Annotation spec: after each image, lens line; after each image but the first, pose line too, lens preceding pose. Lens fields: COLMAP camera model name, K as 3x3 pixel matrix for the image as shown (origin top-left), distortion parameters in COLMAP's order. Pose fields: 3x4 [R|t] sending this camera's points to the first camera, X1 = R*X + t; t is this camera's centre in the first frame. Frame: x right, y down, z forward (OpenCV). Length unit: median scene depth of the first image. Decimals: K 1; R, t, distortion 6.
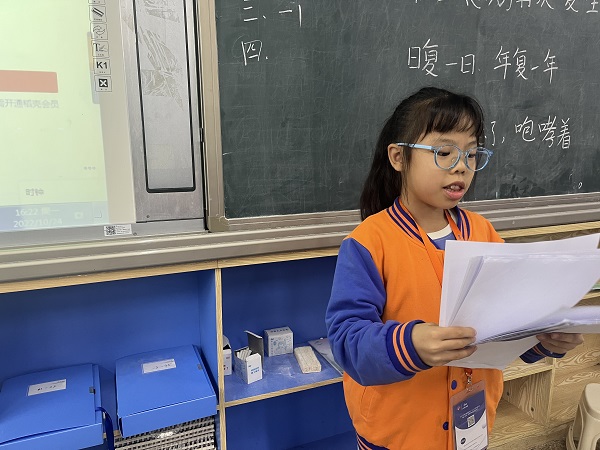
lens RADIAL K [[457.2, 0, 308.0], [0, 457.2, 224.1], [0, 0, 1]] dist [0.057793, -0.073105]
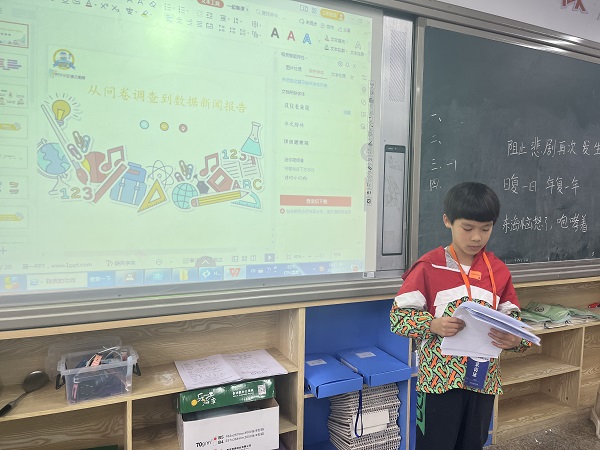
lens RADIAL K [[453.0, 0, 306.1], [0, 453.0, 225.2], [0, 0, 1]] dist [0.052290, -0.056482]
pose [[0.999012, 0.022071, 0.038565, -0.584209], [-0.017695, 0.993736, -0.110340, 0.016319], [-0.040758, 0.109549, 0.993145, -0.697119]]
